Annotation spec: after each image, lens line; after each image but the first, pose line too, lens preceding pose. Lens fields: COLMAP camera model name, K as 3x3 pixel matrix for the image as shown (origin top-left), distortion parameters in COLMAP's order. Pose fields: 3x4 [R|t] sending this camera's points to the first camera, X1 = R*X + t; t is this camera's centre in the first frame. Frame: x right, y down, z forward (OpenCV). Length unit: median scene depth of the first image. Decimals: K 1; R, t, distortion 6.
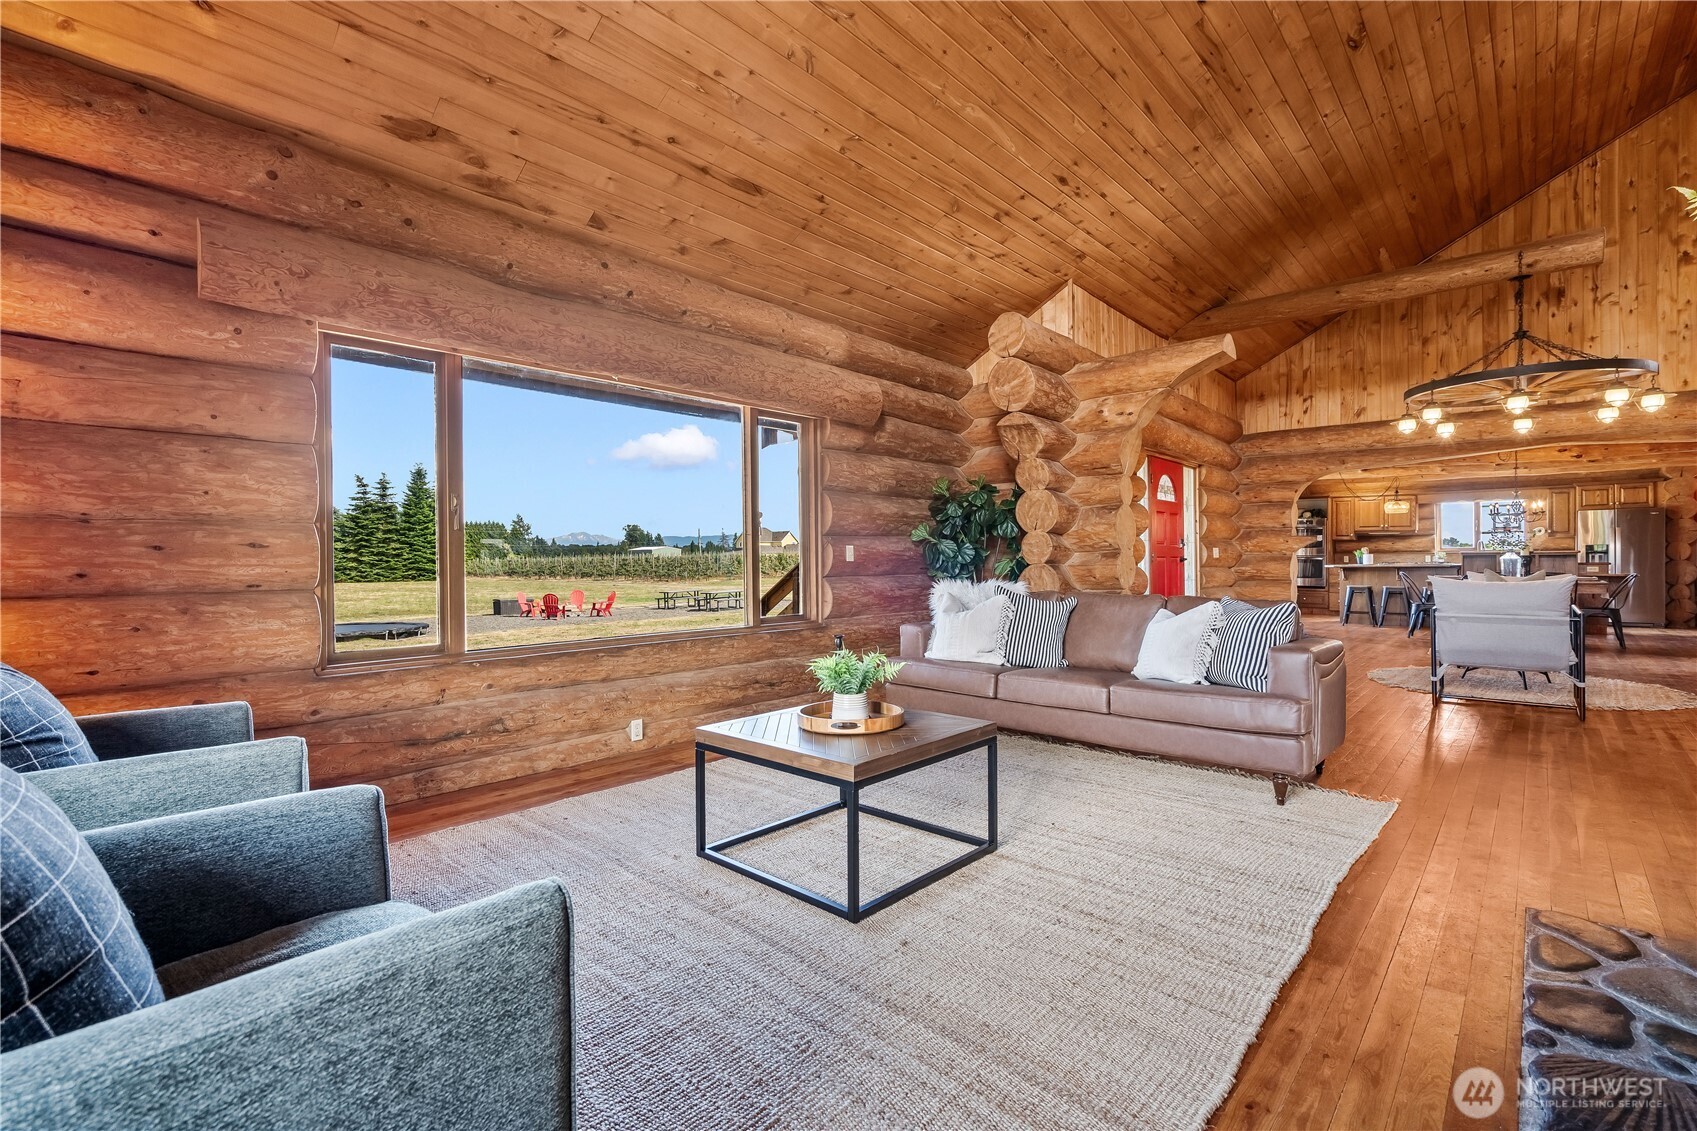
lens RADIAL K [[775.7, 0, 856.6], [0, 775.7, 565.9], [0, 0, 1]] dist [-0.004141, -0.000265]
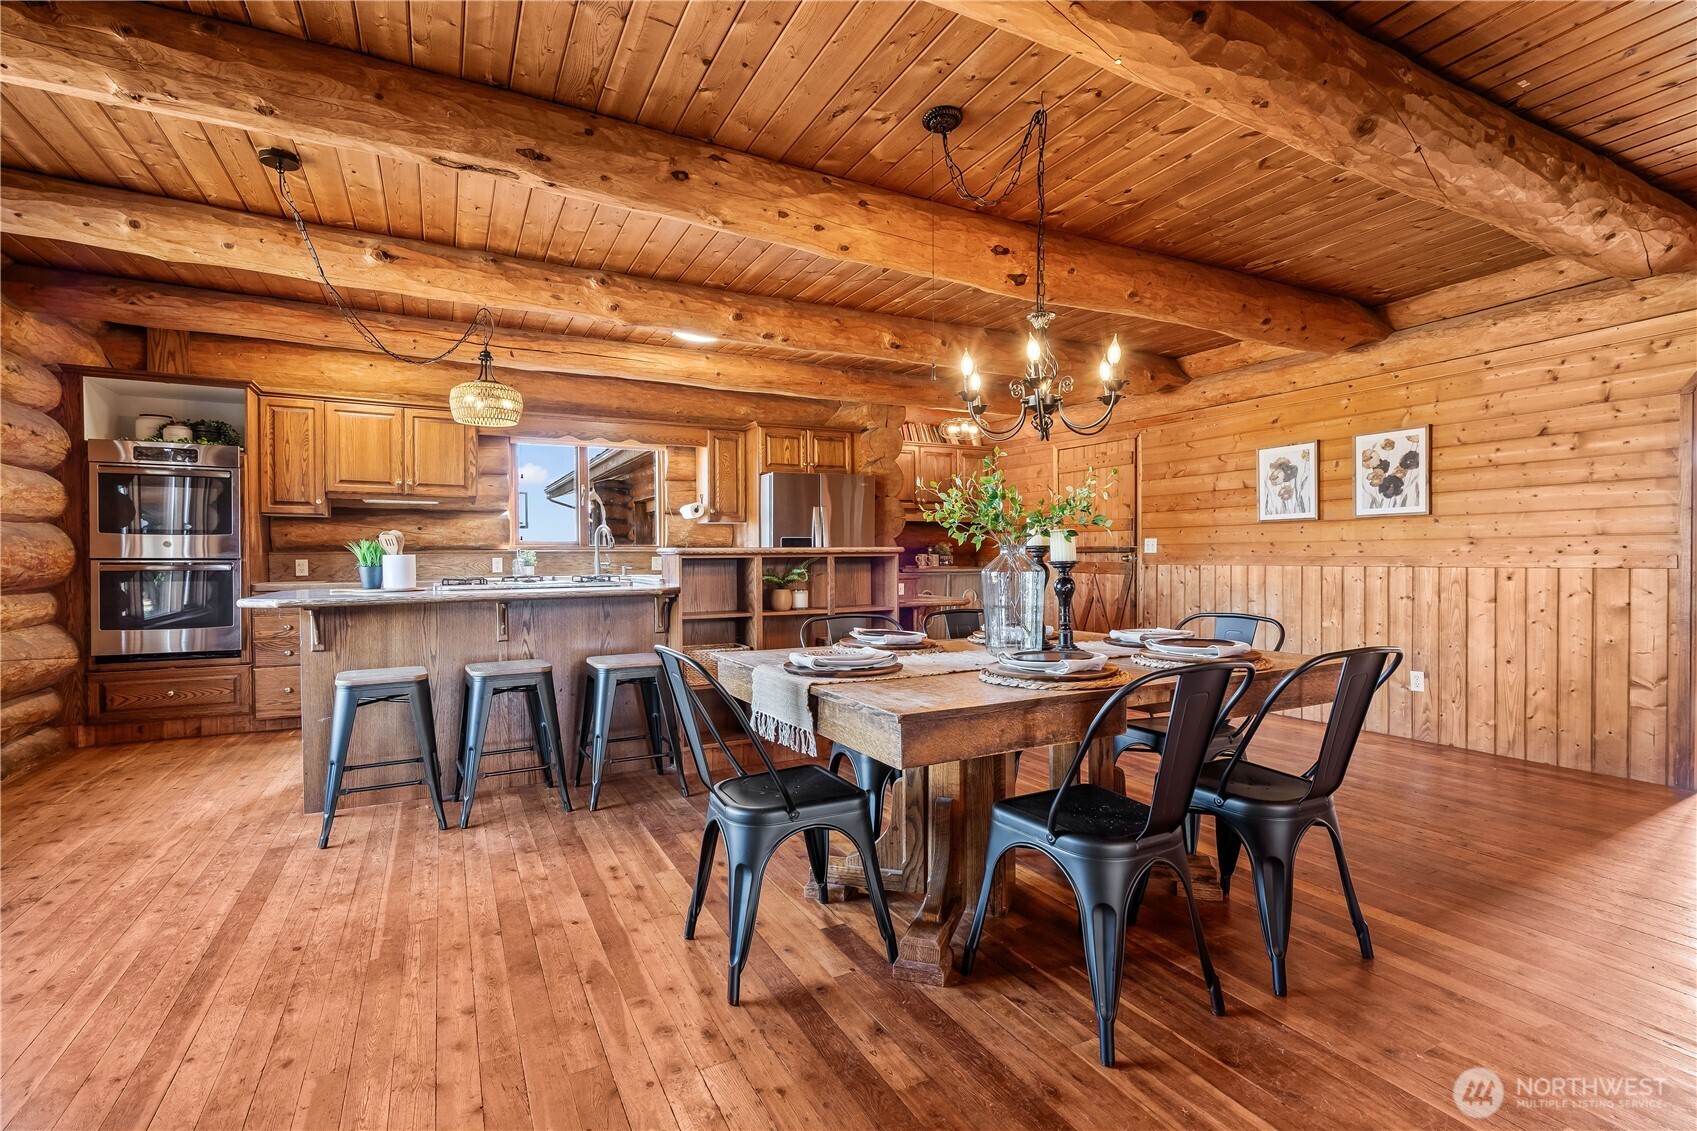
lens RADIAL K [[721.9, 0, 848.5], [0, 721.9, 565.5], [0, 0, 1]] dist [-0.018781, -0.000151]
pose [[0.319030, -0.011163, 0.947679, 0.590601], [0.010952, 0.999907, 0.008091, -0.014350], [-0.947681, 0.007798, 0.319123, 0.969630]]
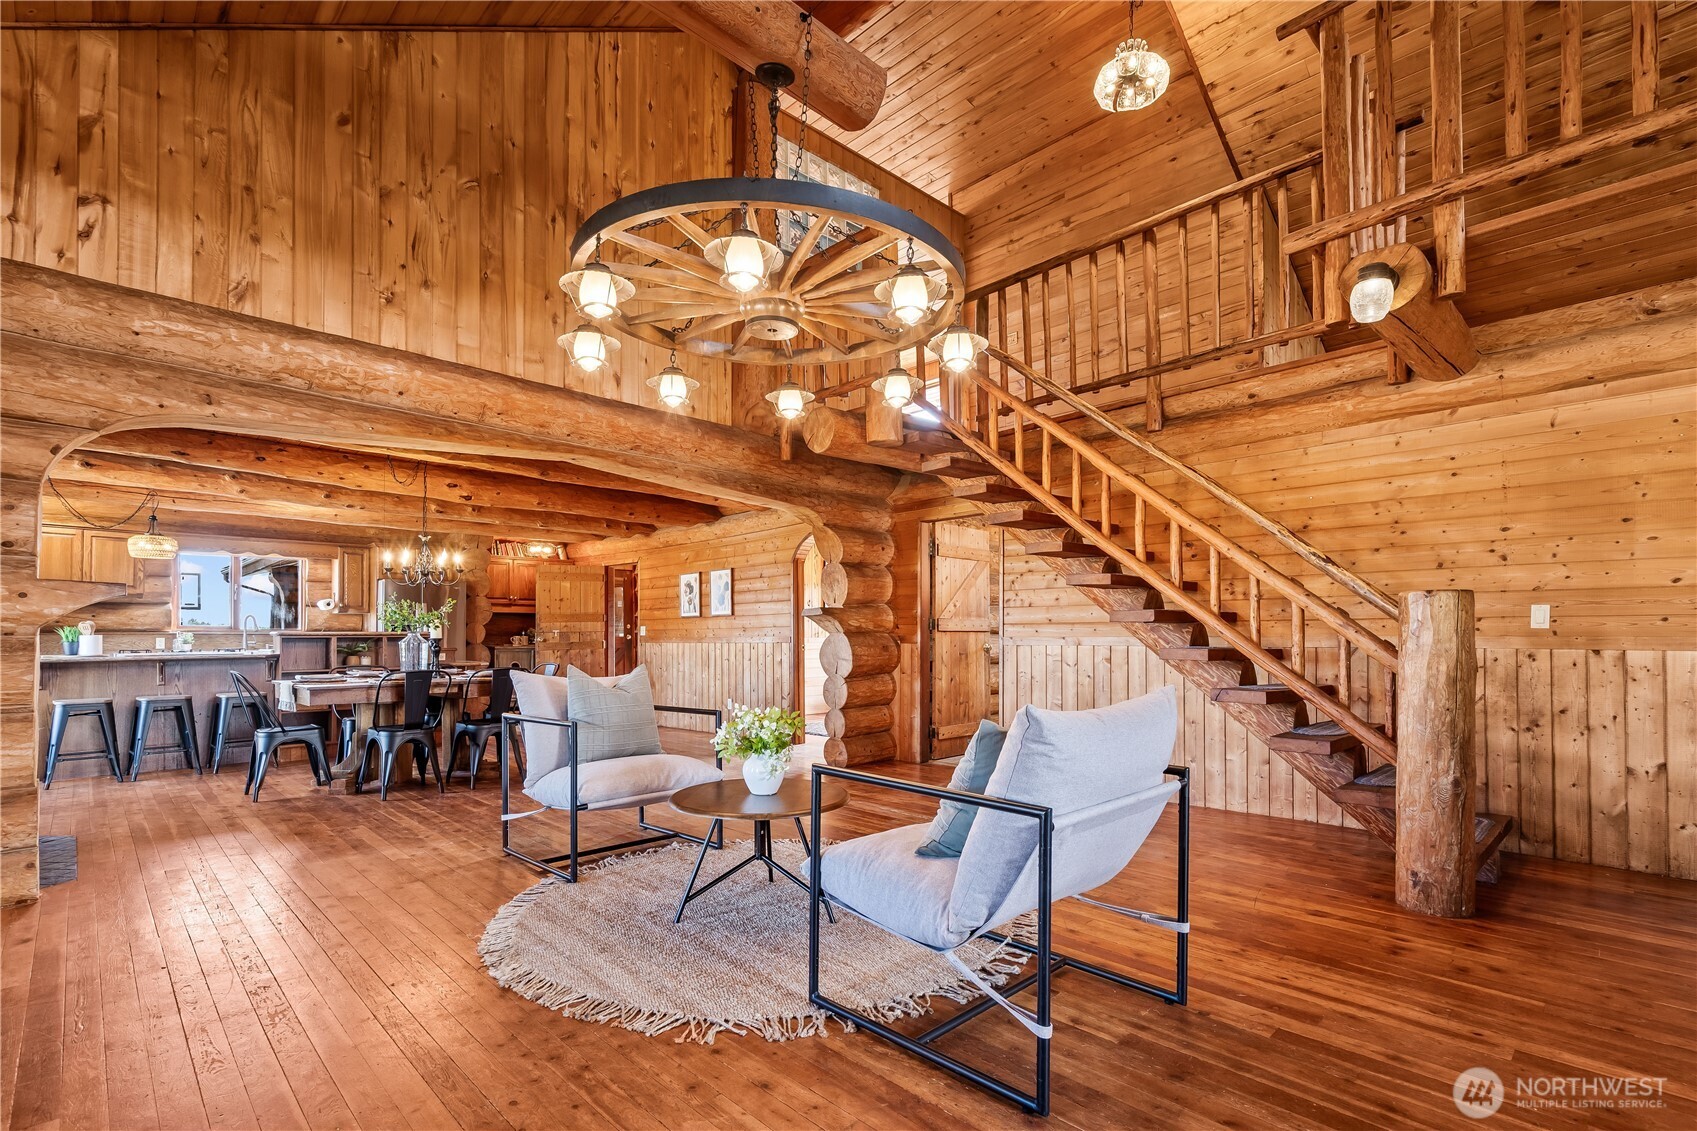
lens RADIAL K [[797.0, 0, 828.8], [0, 797.0, 624.4], [0, 0, 1]] dist [-0.002847, 0.000649]
pose [[0.085373, 0.019189, 0.996164, 0.243441], [0.010682, 0.999739, -0.020174, -0.008251], [-0.996292, 0.012363, 0.085146, 0.619075]]
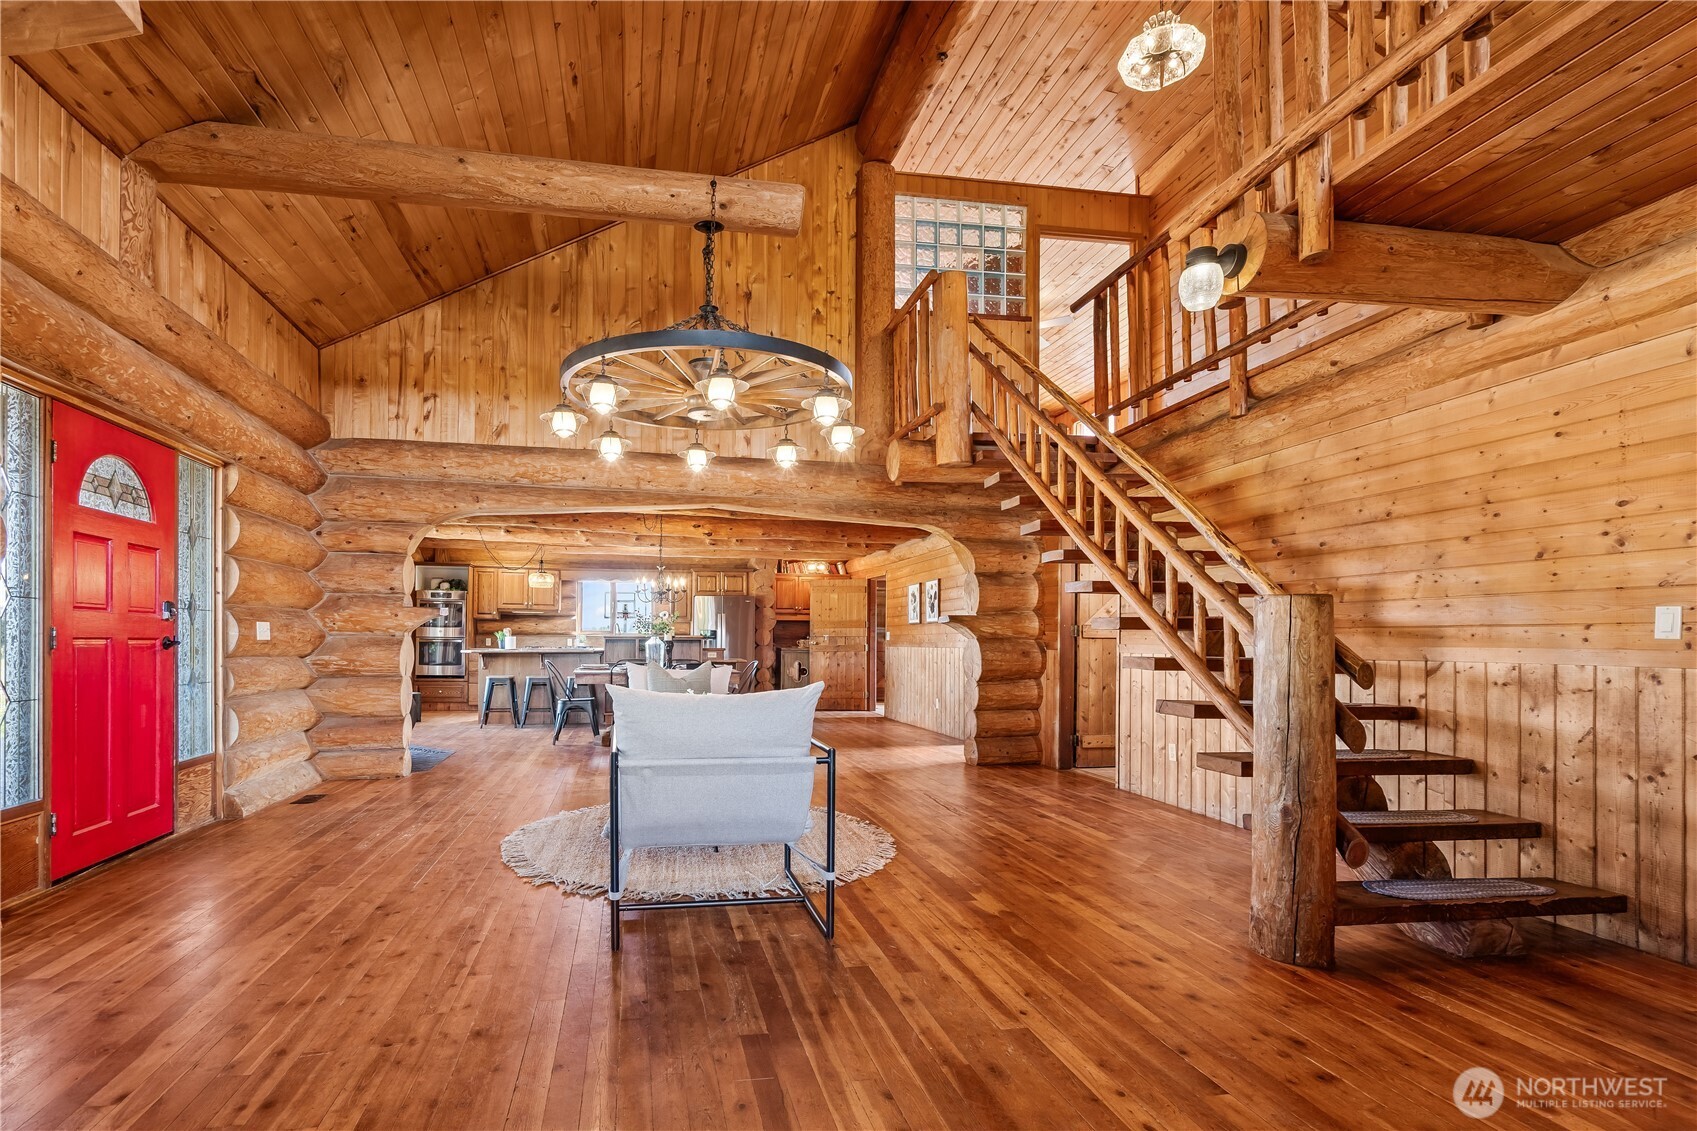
lens RADIAL K [[781.2, 0, 754.5], [0, 781.2, 630.5], [0, 0, 1]] dist [-0.002892, 0.000240]
pose [[0.635600, 0.018348, 0.771801, 0.247066], [-0.003399, 0.999774, -0.020968, -0.006590], [-0.772011, 0.010703, 0.635519, 0.364890]]
